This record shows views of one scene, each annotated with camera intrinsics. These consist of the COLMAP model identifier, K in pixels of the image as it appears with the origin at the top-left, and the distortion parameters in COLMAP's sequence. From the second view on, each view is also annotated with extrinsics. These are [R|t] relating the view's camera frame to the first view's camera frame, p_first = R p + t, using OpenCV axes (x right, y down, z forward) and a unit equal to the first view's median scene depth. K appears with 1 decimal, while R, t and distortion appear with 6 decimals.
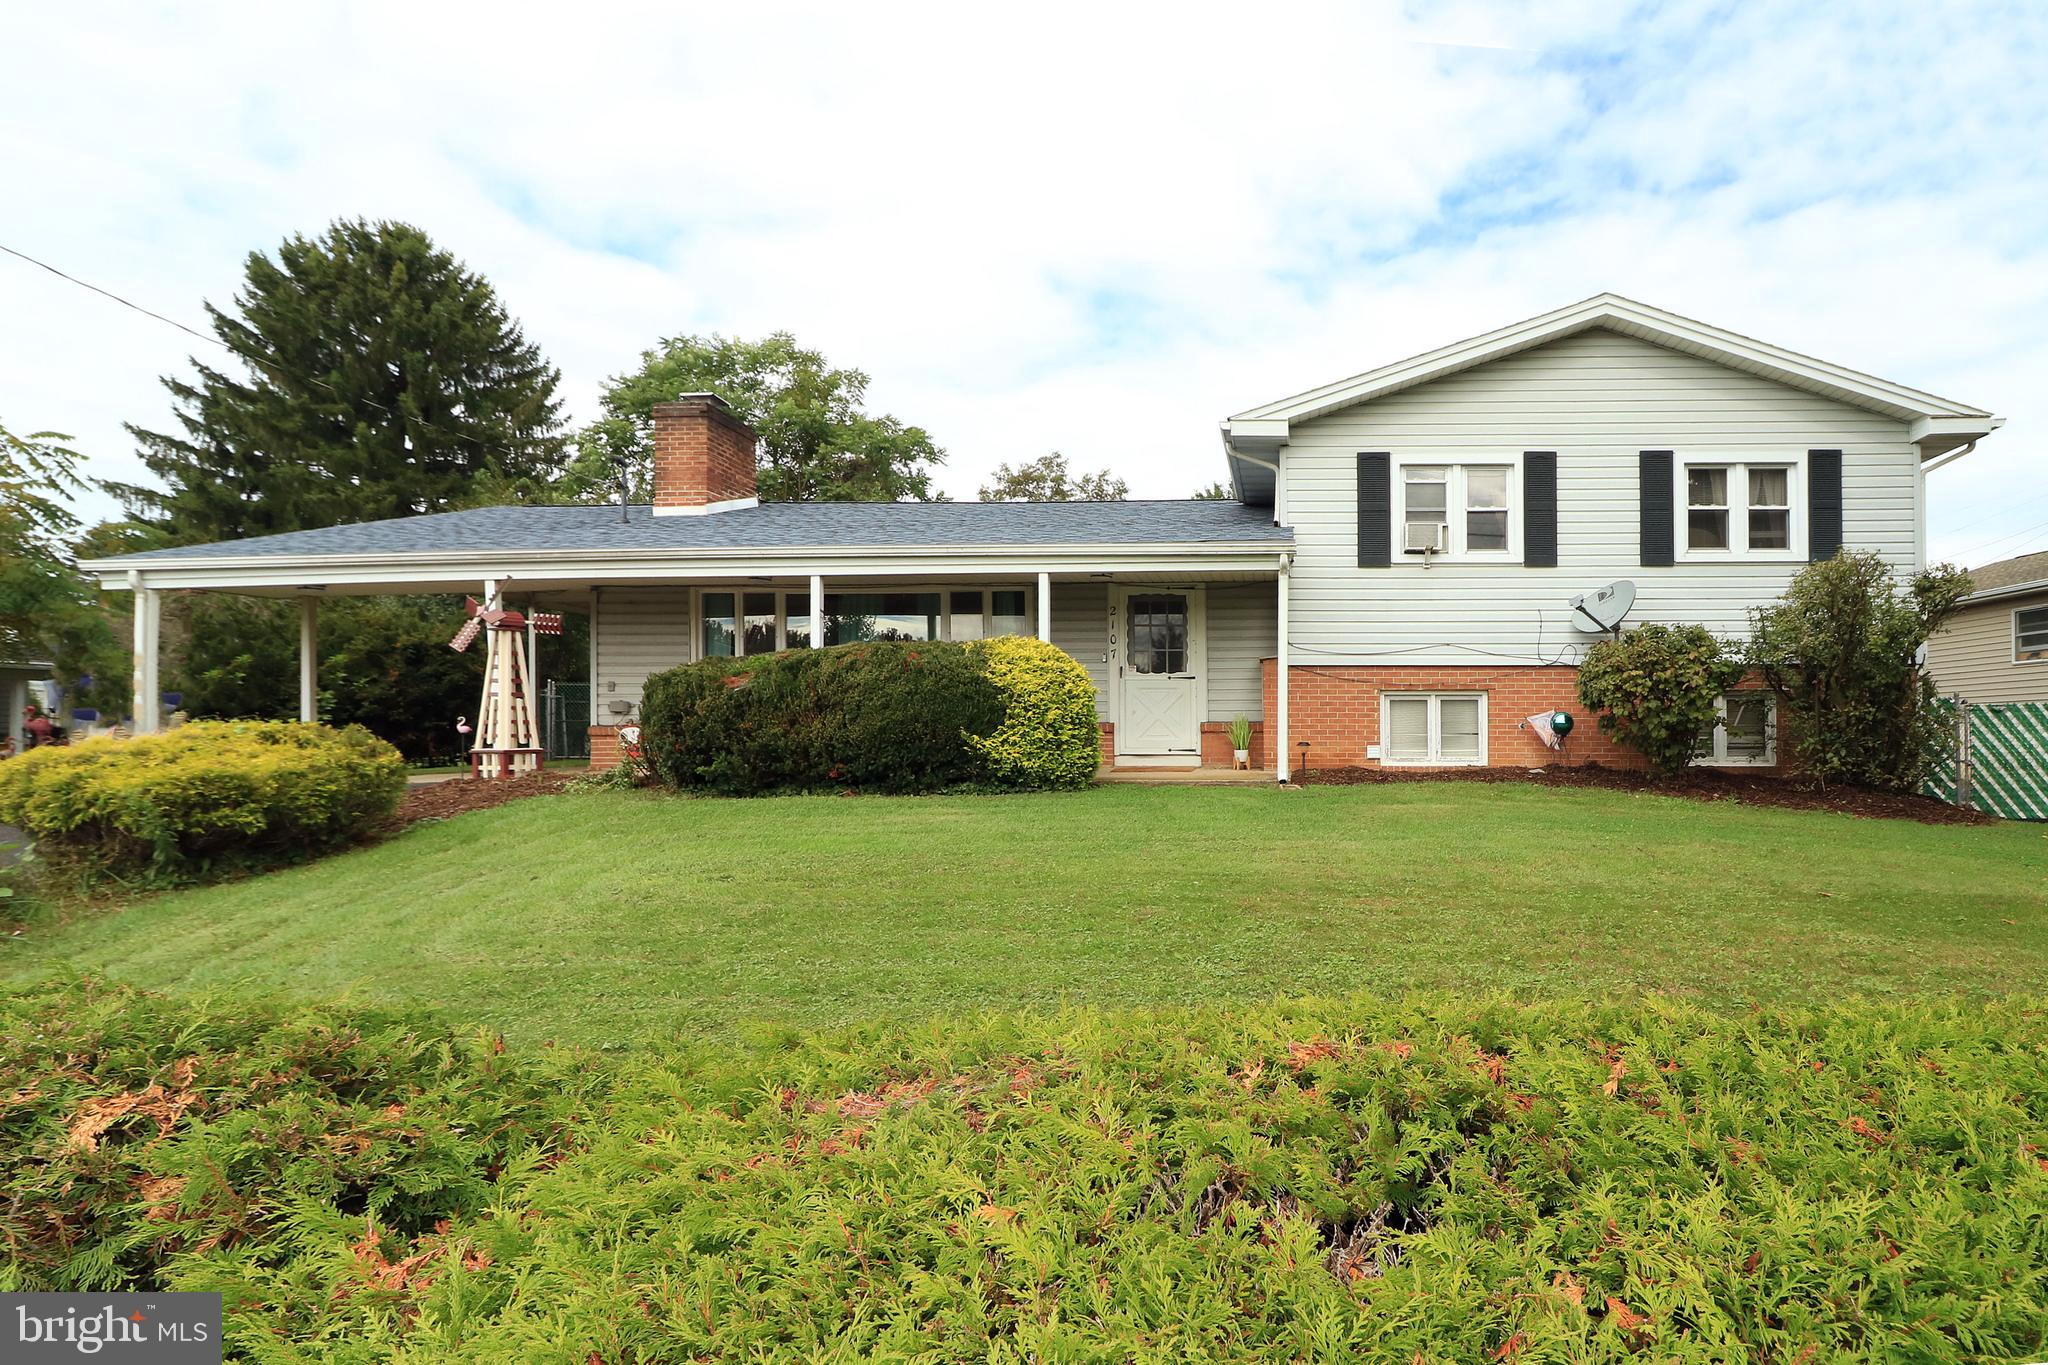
lens RADIAL K [[1007.4, 0, 989.1], [0, 1007.4, 721.9], [0, 0, 1]] dist [0.048374, -0.007129]
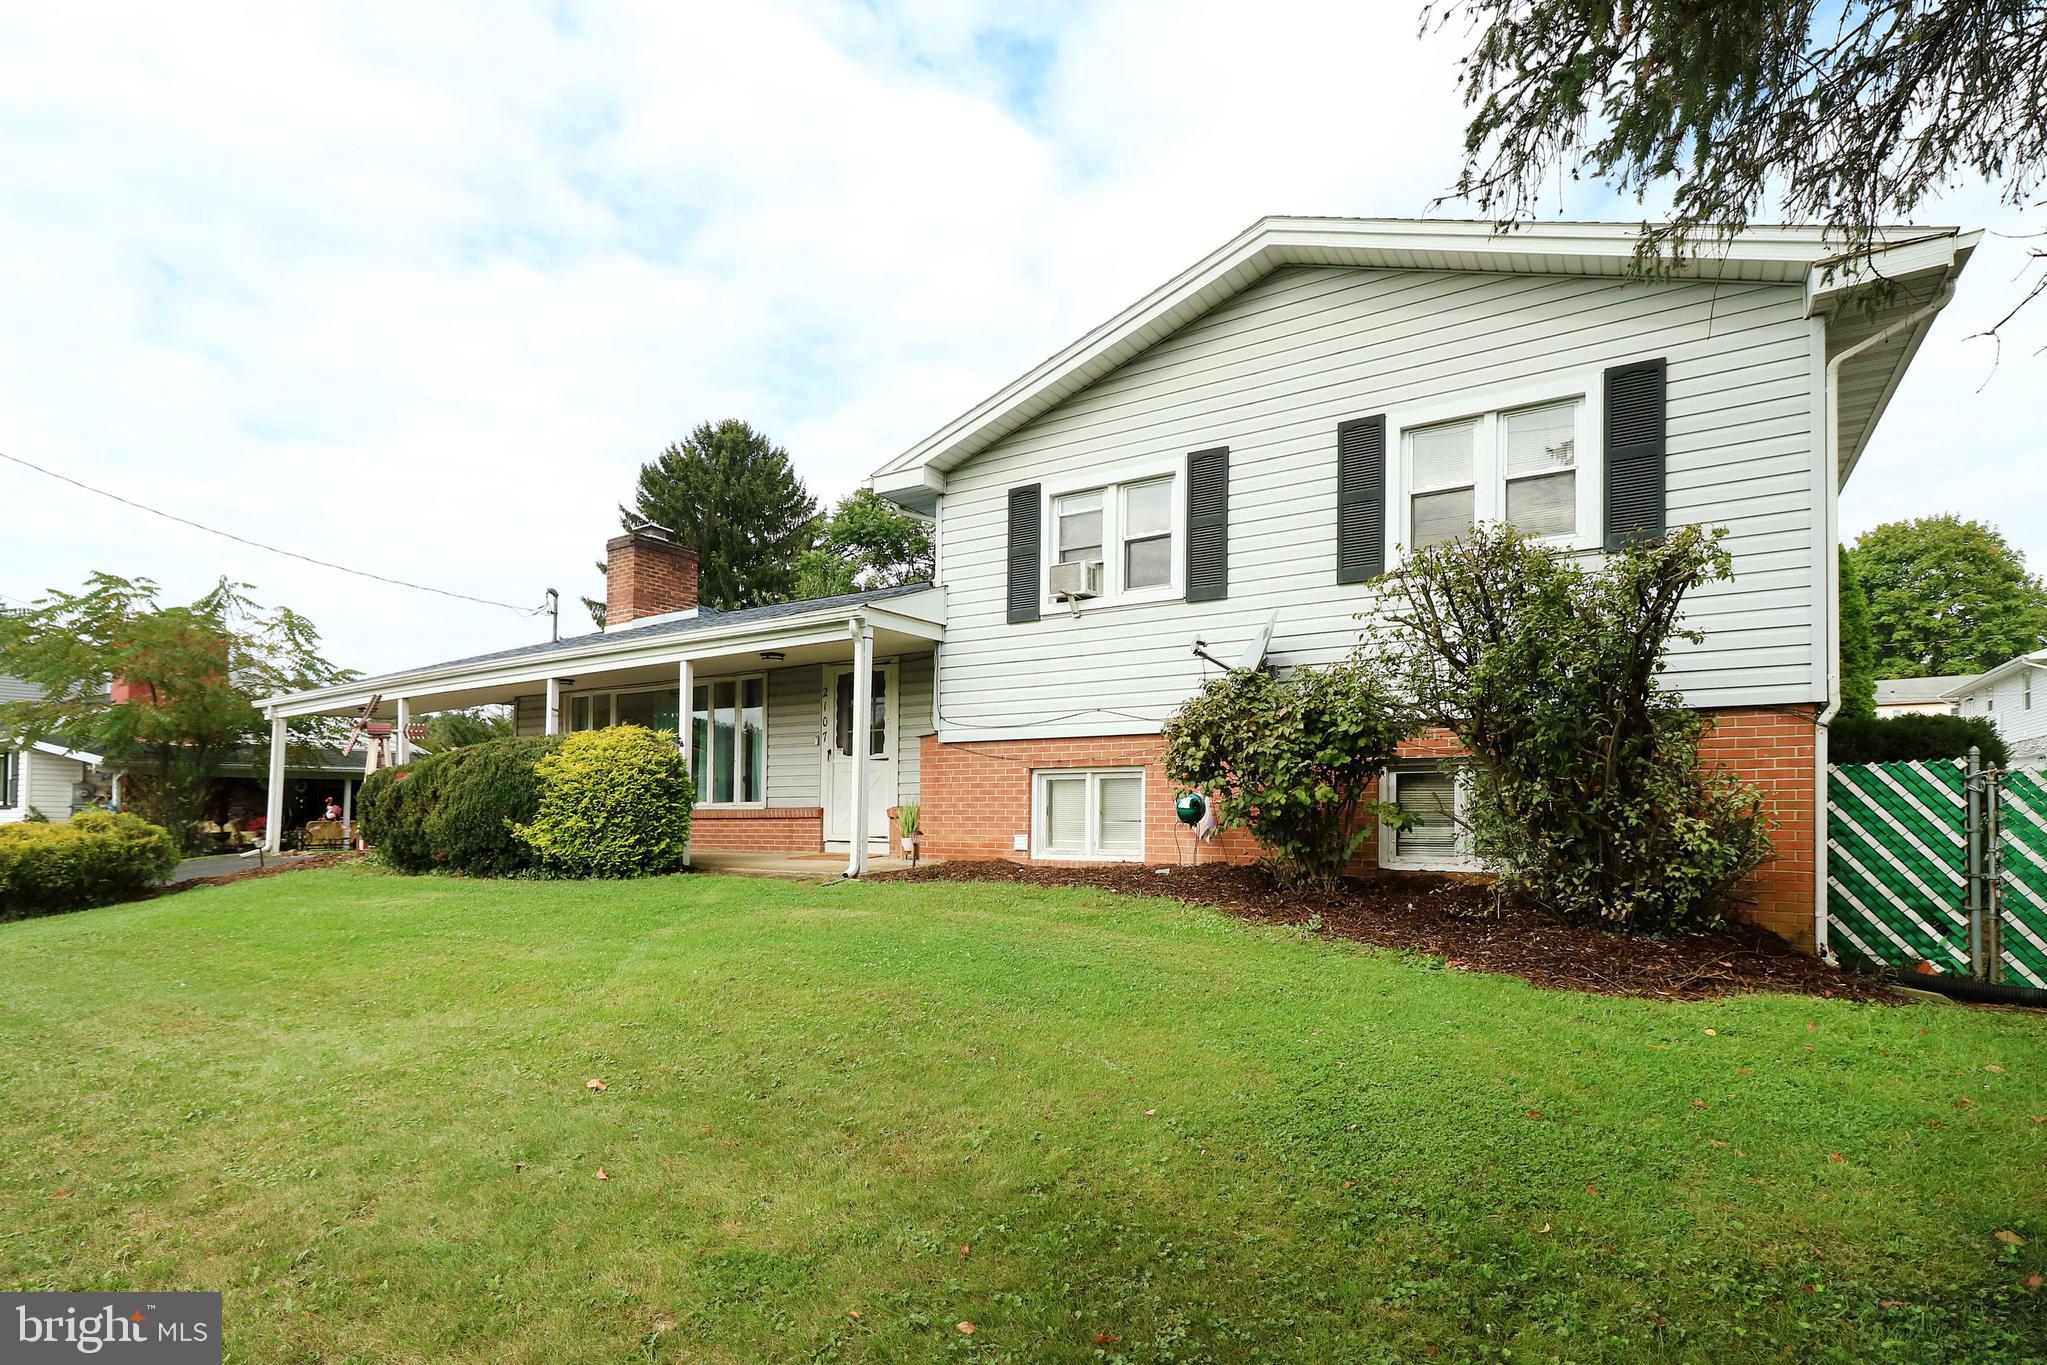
lens RADIAL K [[1006.9, 0, 955.0], [0, 1006.9, 791.5], [0, 0, 1]] dist [0.048374, -0.007129]
pose [[0.847582, -0.011802, -0.530534, 0.775114], [0.009639, 0.999930, -0.006845, -0.007329], [0.530577, 0.000688, 0.847636, 0.262602]]
